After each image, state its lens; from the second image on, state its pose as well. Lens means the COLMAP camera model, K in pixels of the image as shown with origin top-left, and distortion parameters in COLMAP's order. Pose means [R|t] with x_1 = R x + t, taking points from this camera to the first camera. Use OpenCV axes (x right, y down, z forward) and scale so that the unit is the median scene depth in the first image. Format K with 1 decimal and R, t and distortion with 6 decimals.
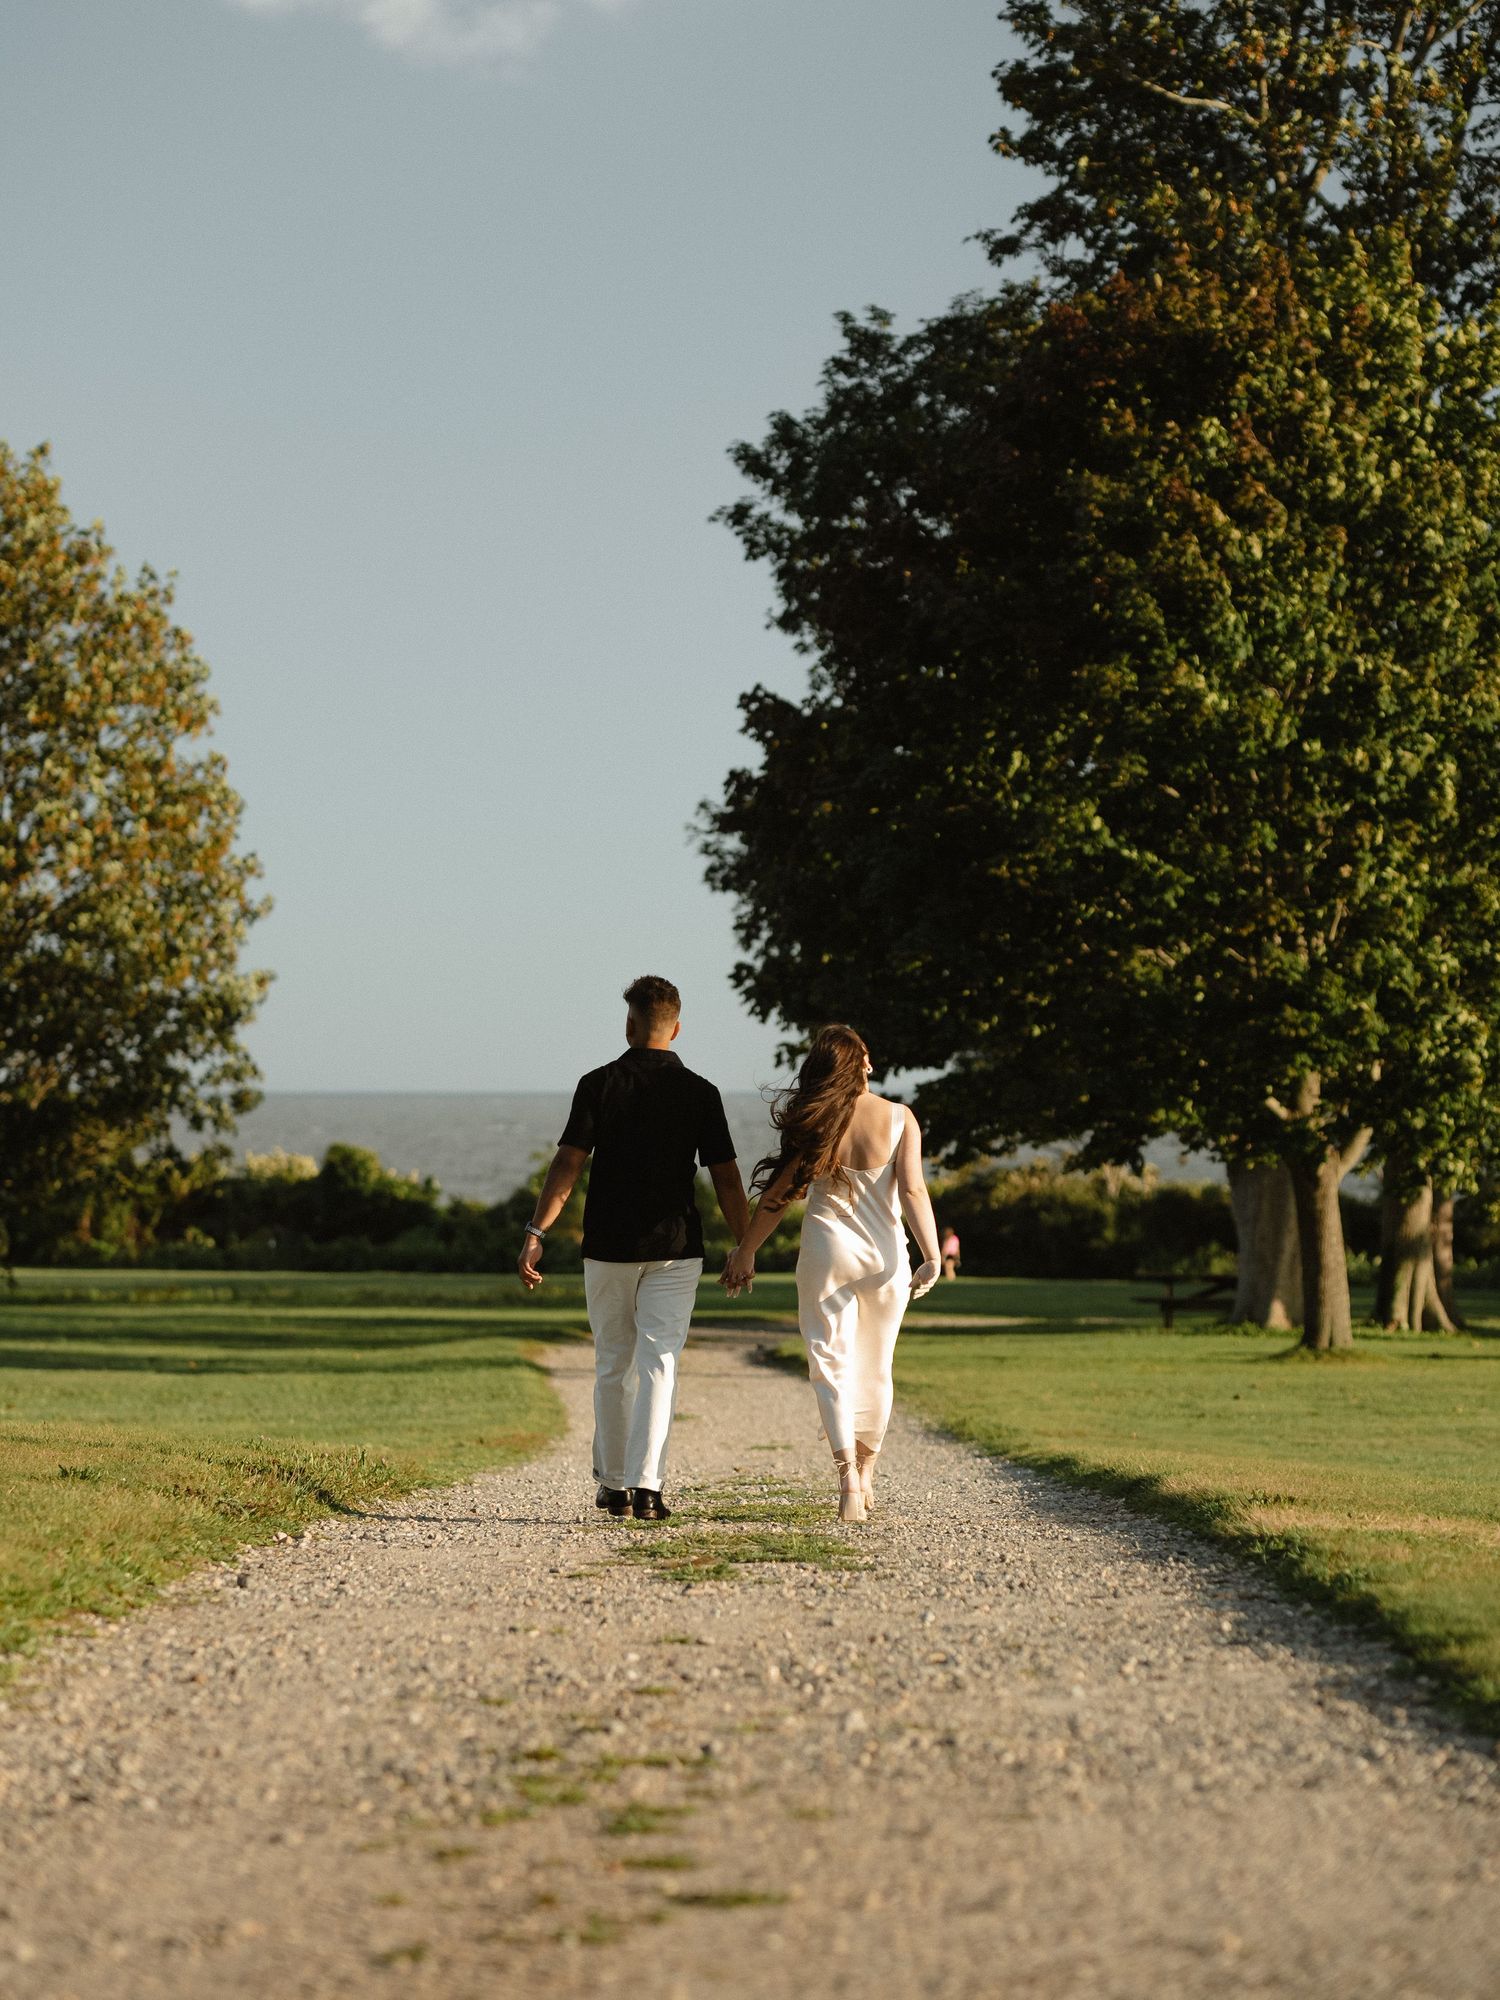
lens RADIAL K [[3767.2, 0, 750.0], [0, 3767.2, 1000.0], [0, 0, 1]] dist [-0.659033, 4.725932]
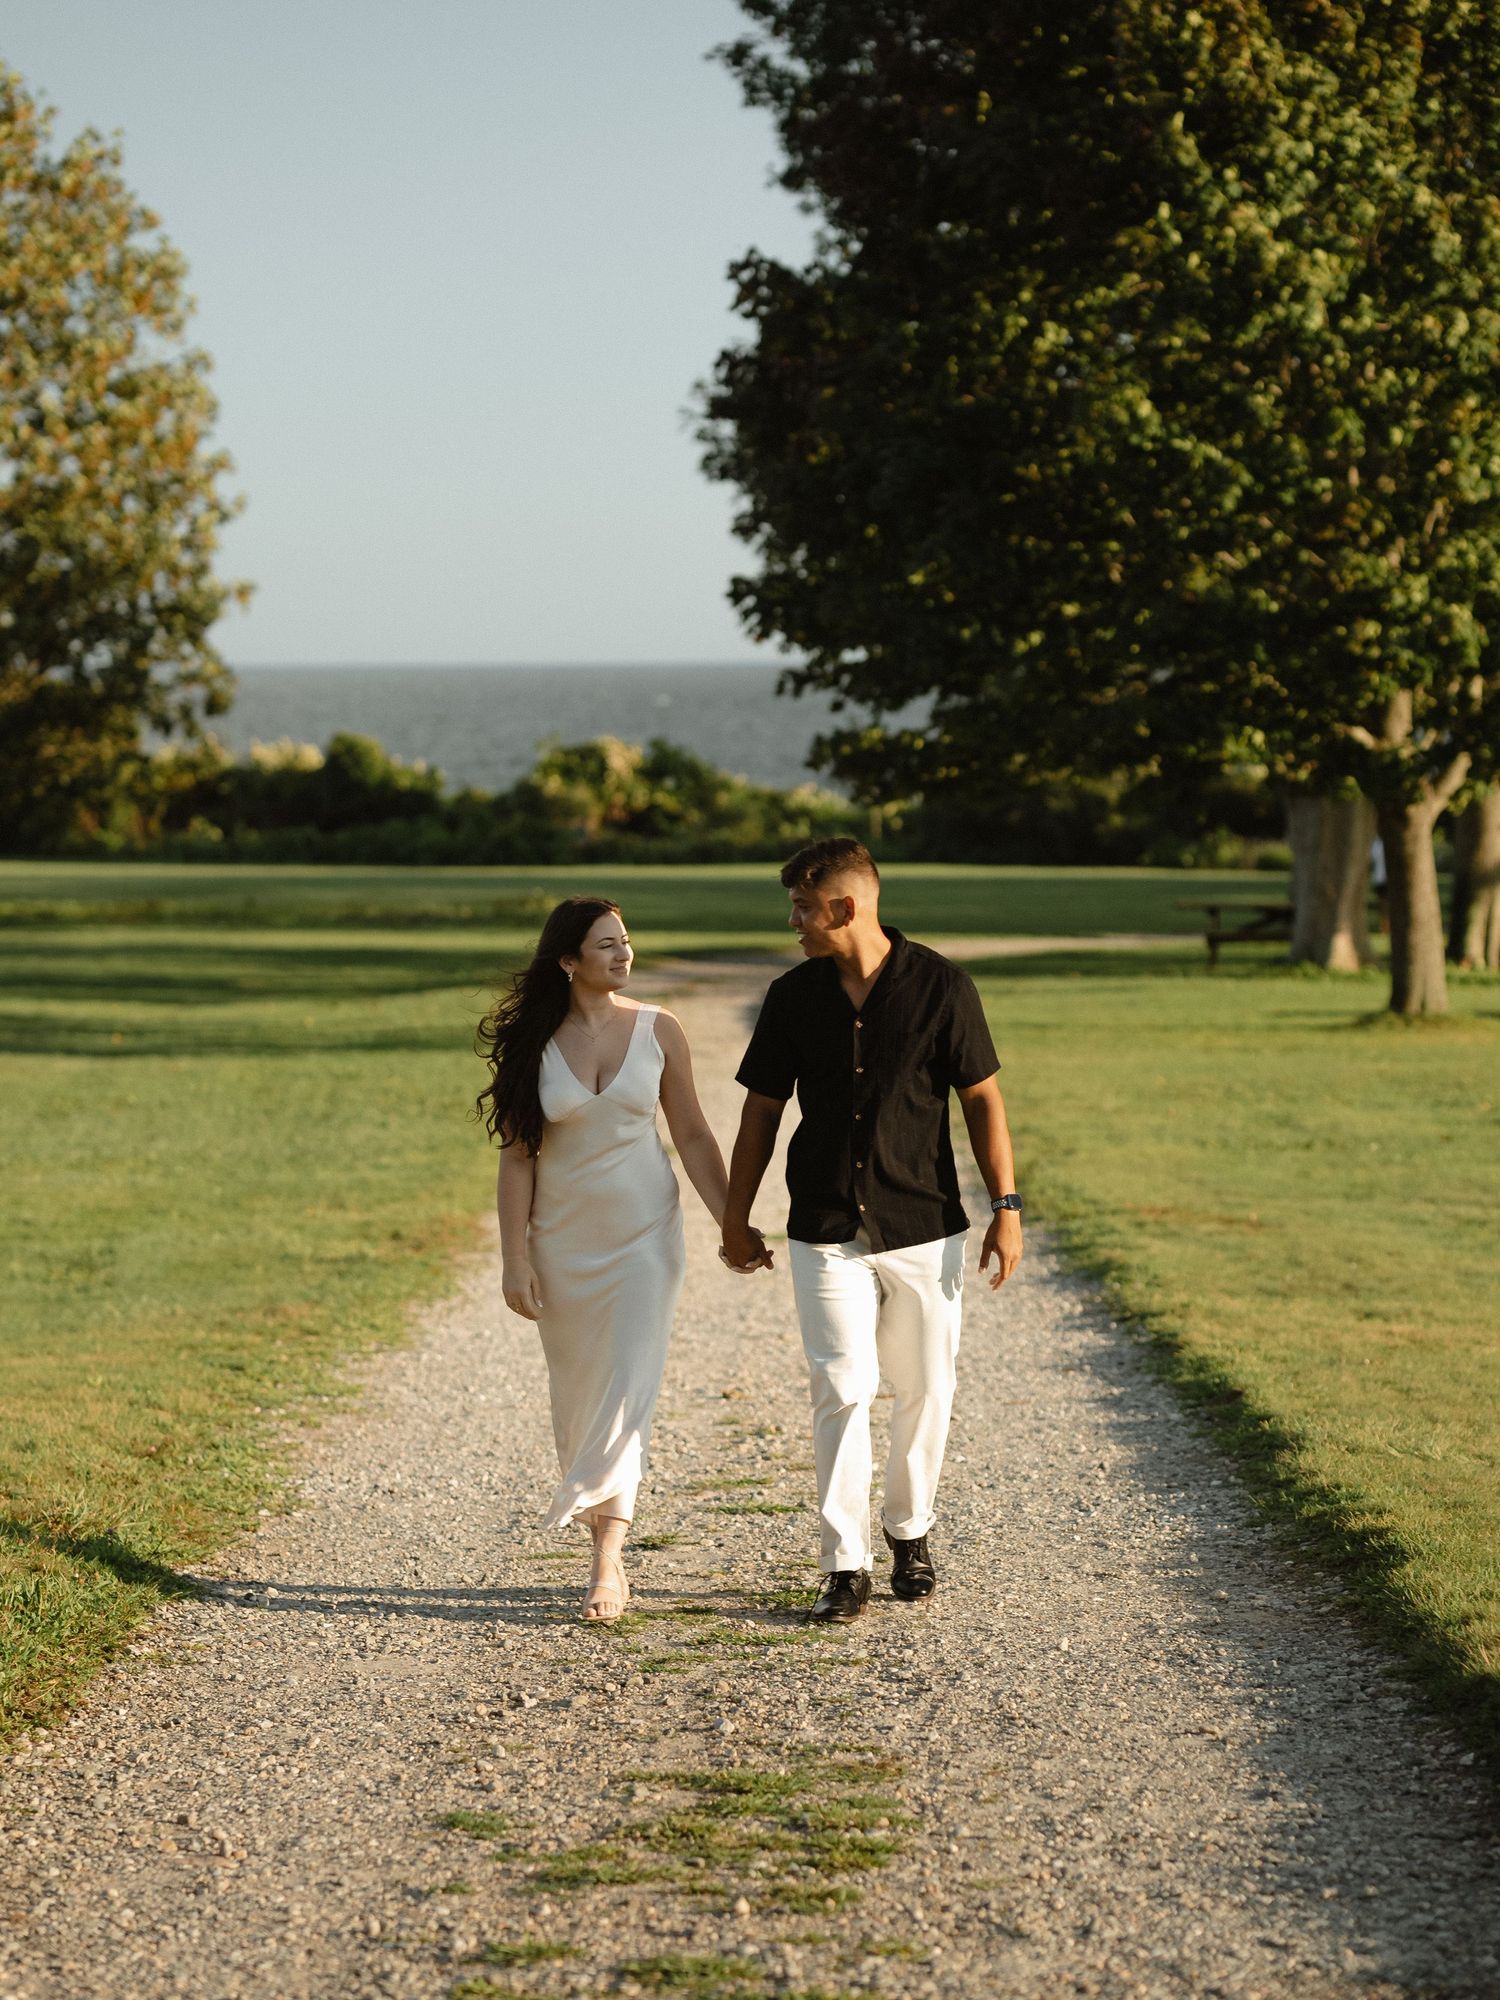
lens RADIAL K [[3767.2, 0, 750.0], [0, 3767.2, 1000.0], [0, 0, 1]] dist [-0.659033, 4.725932]
pose [[0.999898, -0.012183, -0.007512, 0.004741], [0.012972, 0.993169, 0.115963, -0.009248], [0.006048, -0.116049, 0.993225, 0.110239]]
